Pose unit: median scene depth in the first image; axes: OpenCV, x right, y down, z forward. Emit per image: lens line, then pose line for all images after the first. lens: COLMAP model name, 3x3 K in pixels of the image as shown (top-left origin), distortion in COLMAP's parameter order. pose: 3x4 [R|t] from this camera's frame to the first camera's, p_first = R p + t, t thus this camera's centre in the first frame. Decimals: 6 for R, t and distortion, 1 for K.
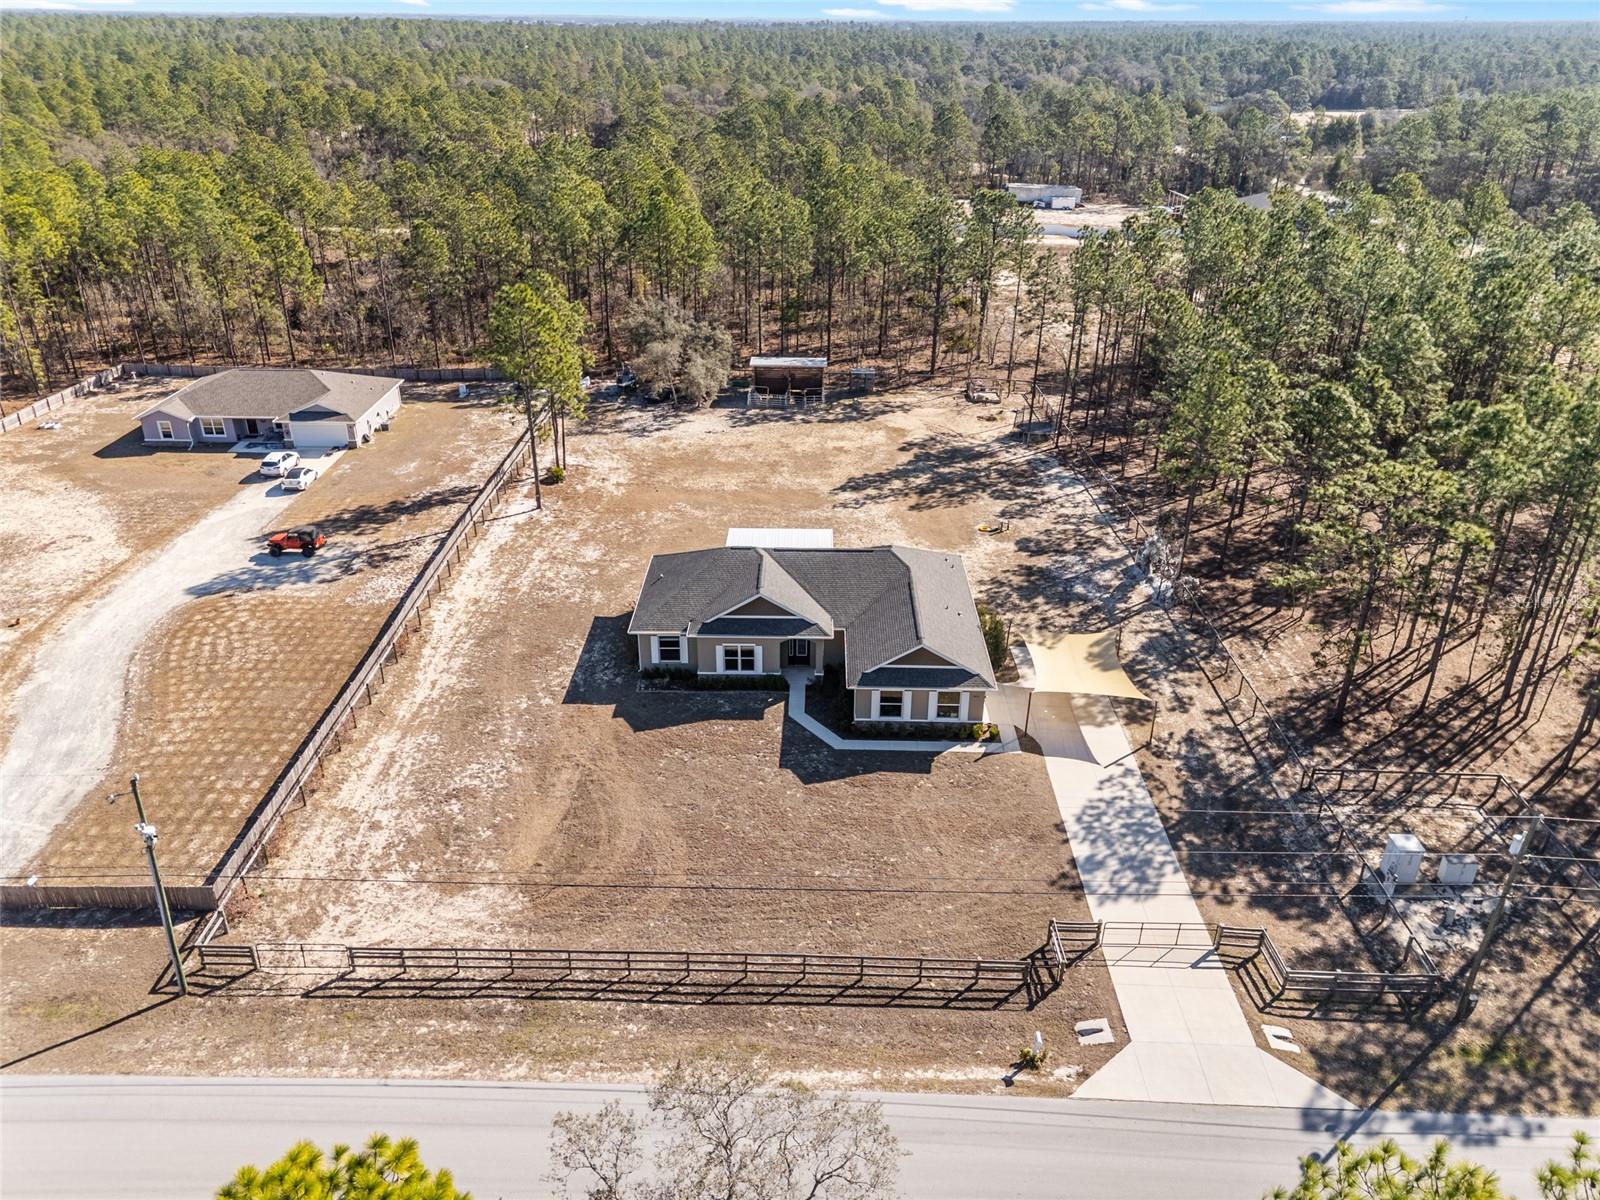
lens RADIAL K [[1169.3, 0, 800.0], [0, 1169.3, 600.0], [0, 0, 1]] dist [0.088188, -0.094836]
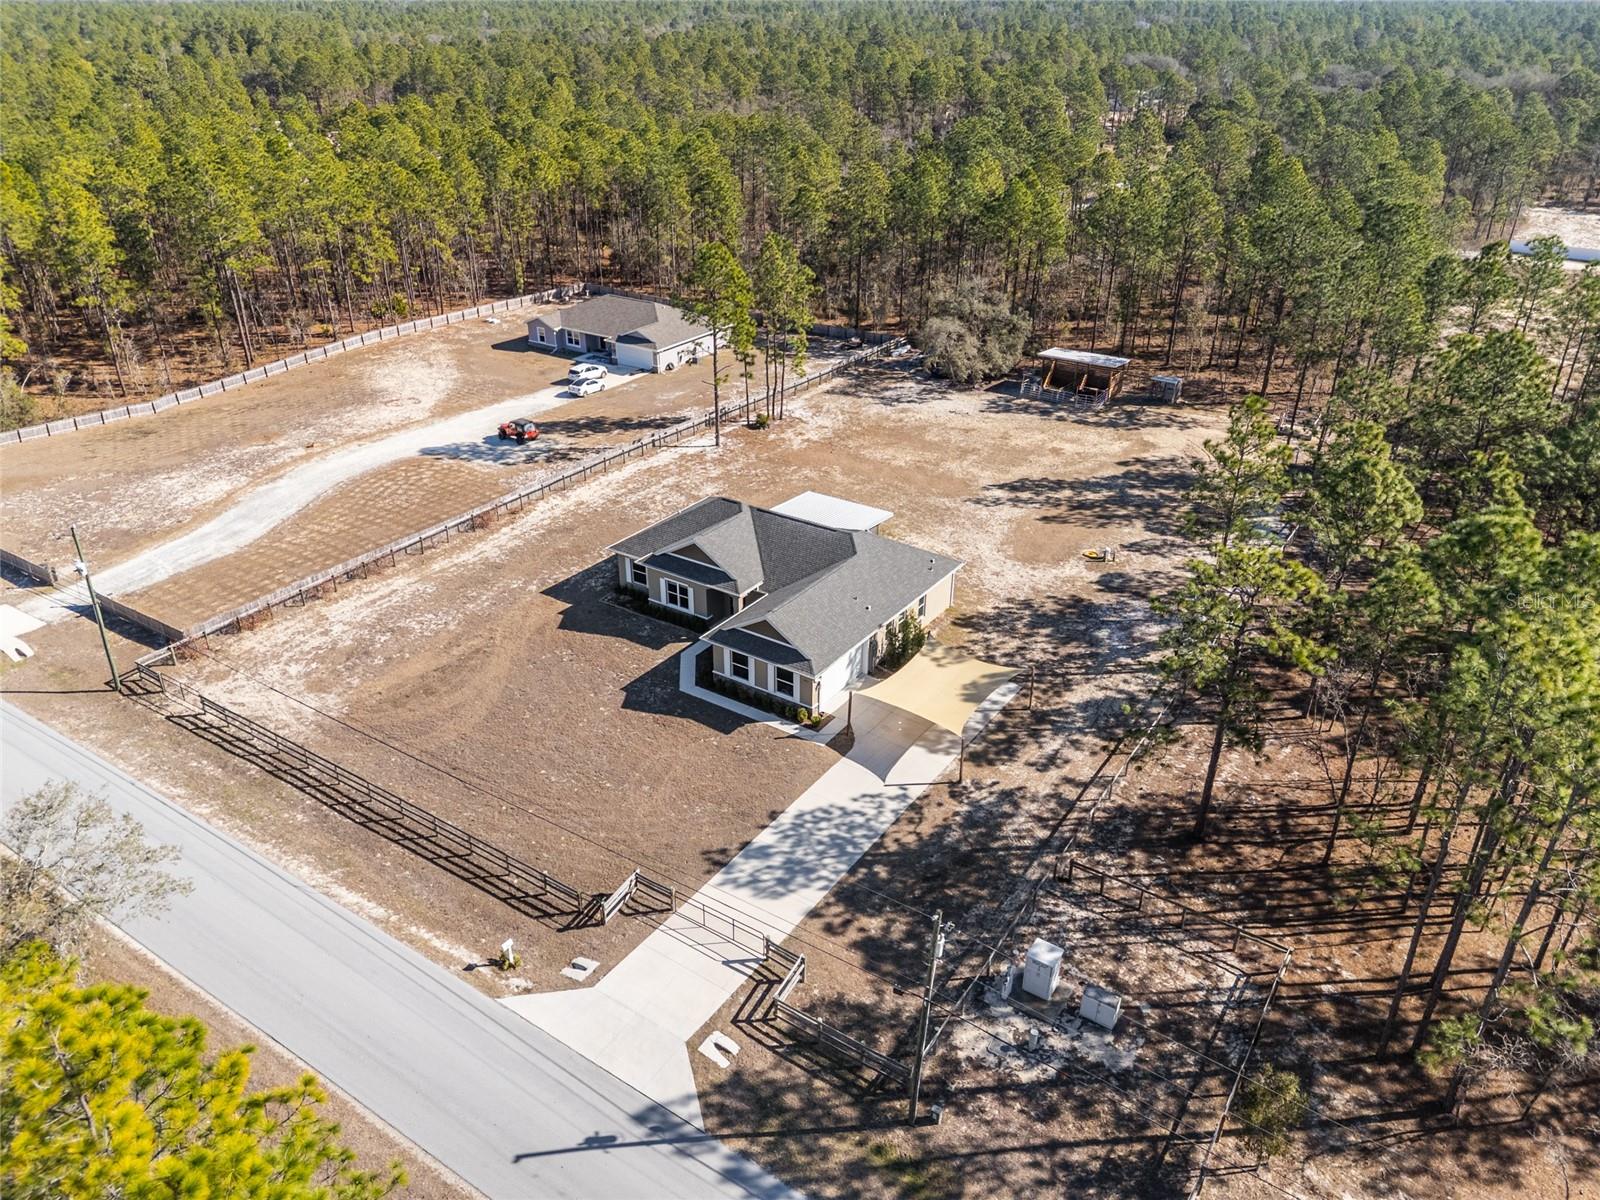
lens RADIAL K [[1169.3, 0, 800.0], [0, 1169.3, 600.0], [0, 0, 1]] dist [0.088188, -0.094836]
pose [[0.835425, 0.250163, -0.489371, 0.569517], [-0.241359, 0.966943, 0.082261, -0.061879], [0.493773, 0.049391, 0.868187, 0.103909]]
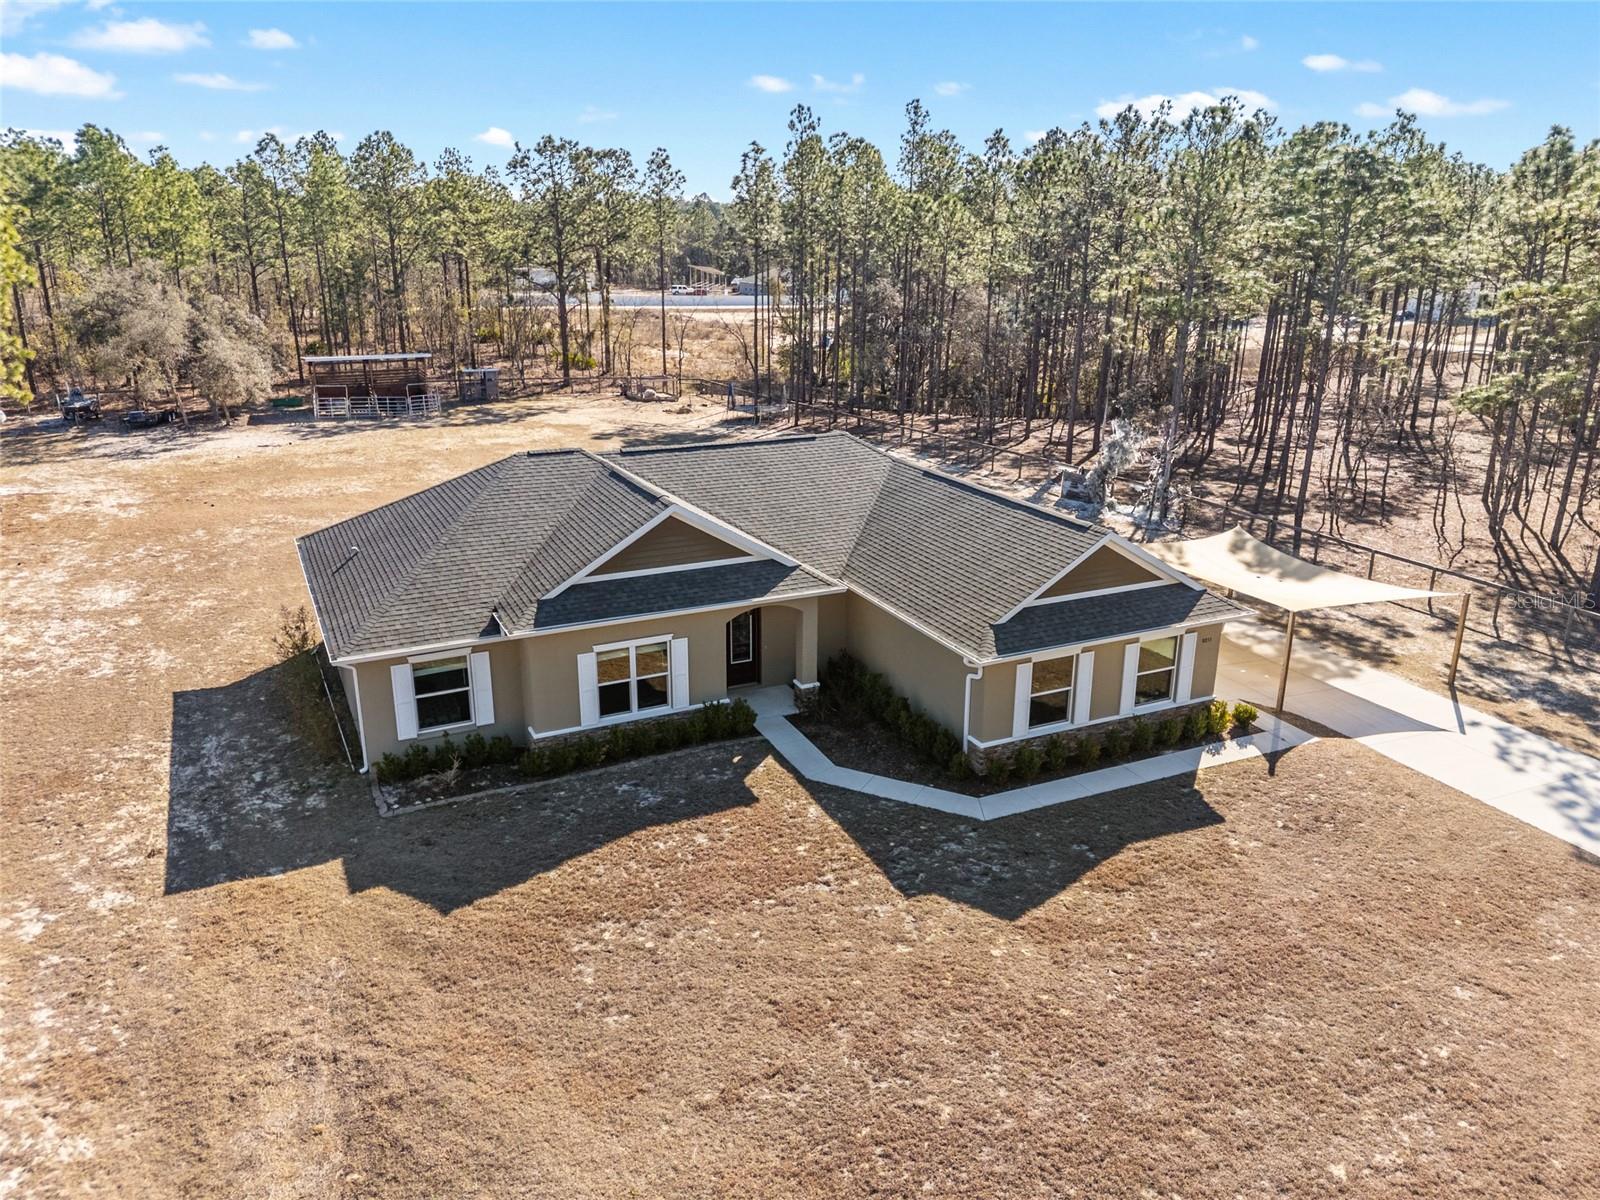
lens RADIAL K [[1169.3, 0, 800.0], [0, 1169.3, 600.0], [0, 0, 1]] dist [0.088188, -0.094836]
pose [[0.893756, -0.142142, 0.425436, -0.167108], [0.199773, 0.975341, -0.093812, 0.071520], [-0.401611, 0.168836, 0.900113, 0.590300]]
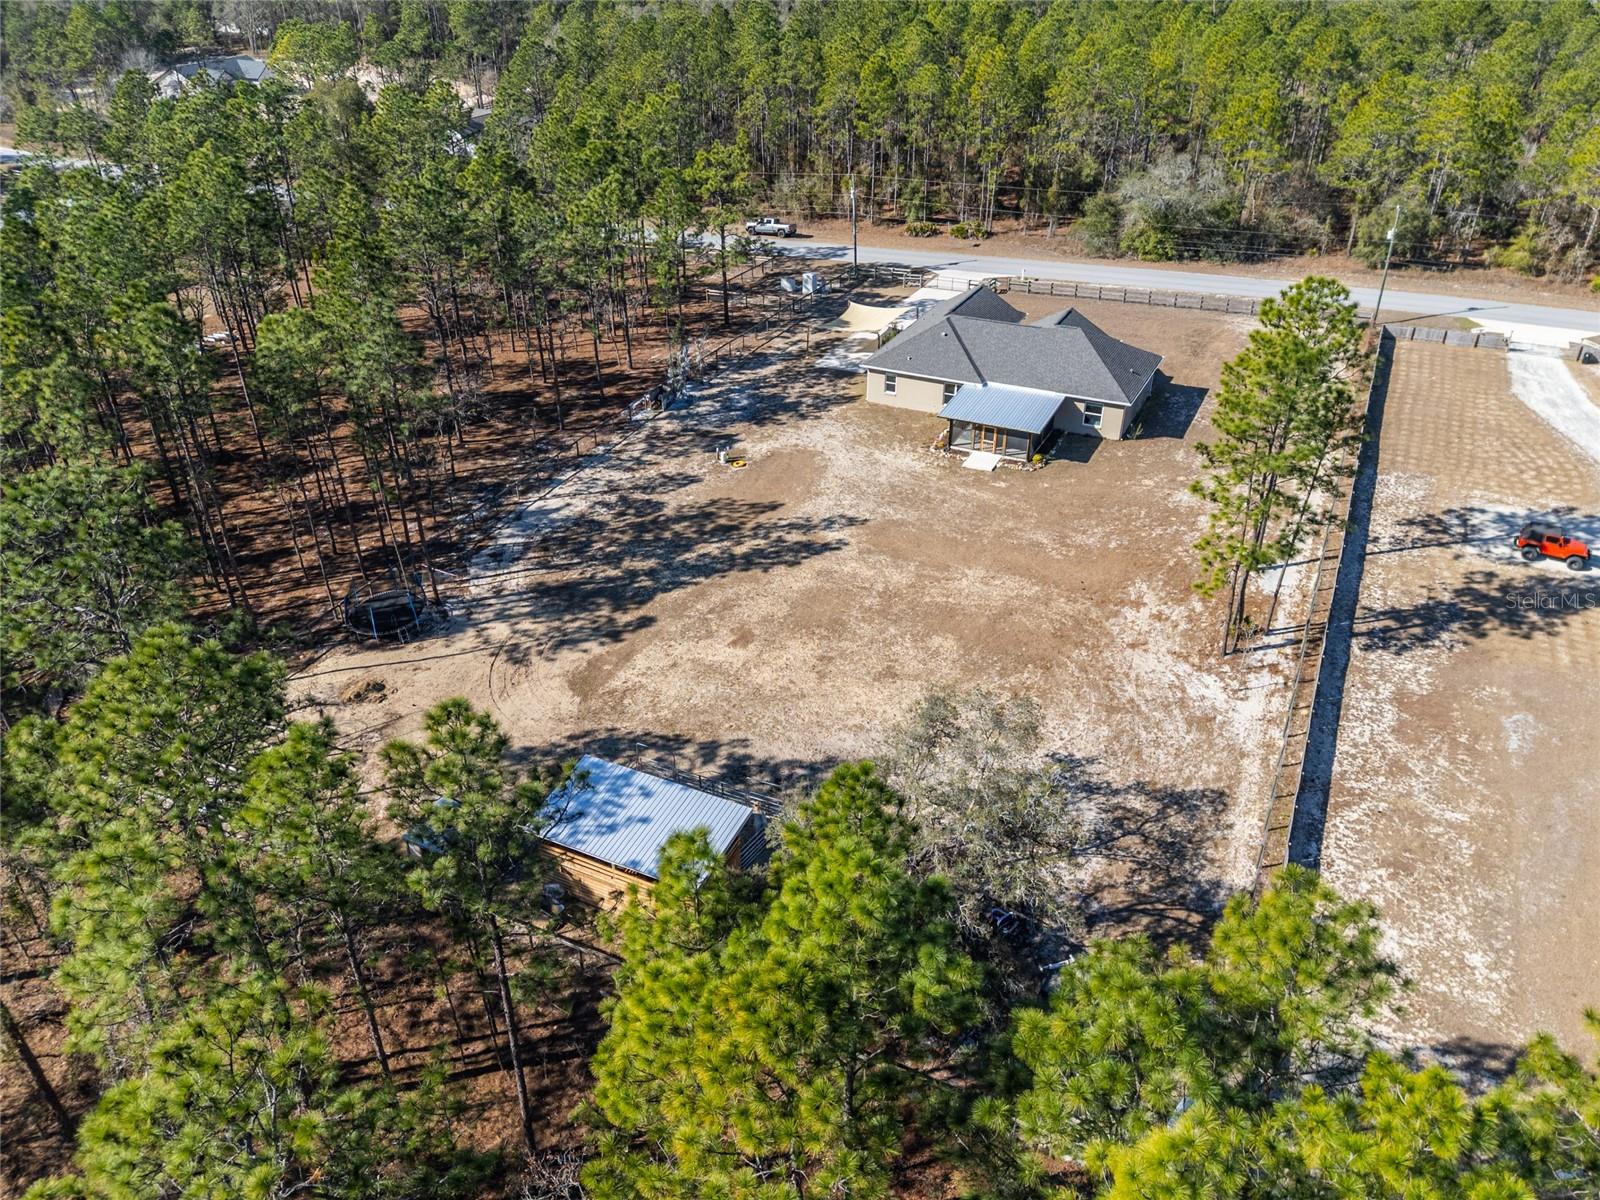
lens RADIAL K [[1169.3, 0, 800.0], [0, 1169.3, 600.0], [0, 0, 1]] dist [0.088188, -0.094836]
pose [[-0.903240, -0.226651, 0.364399, -0.320695], [0.185361, 0.559787, 0.807638, -0.964485], [-0.387038, 0.797037, -0.463610, 1.963880]]
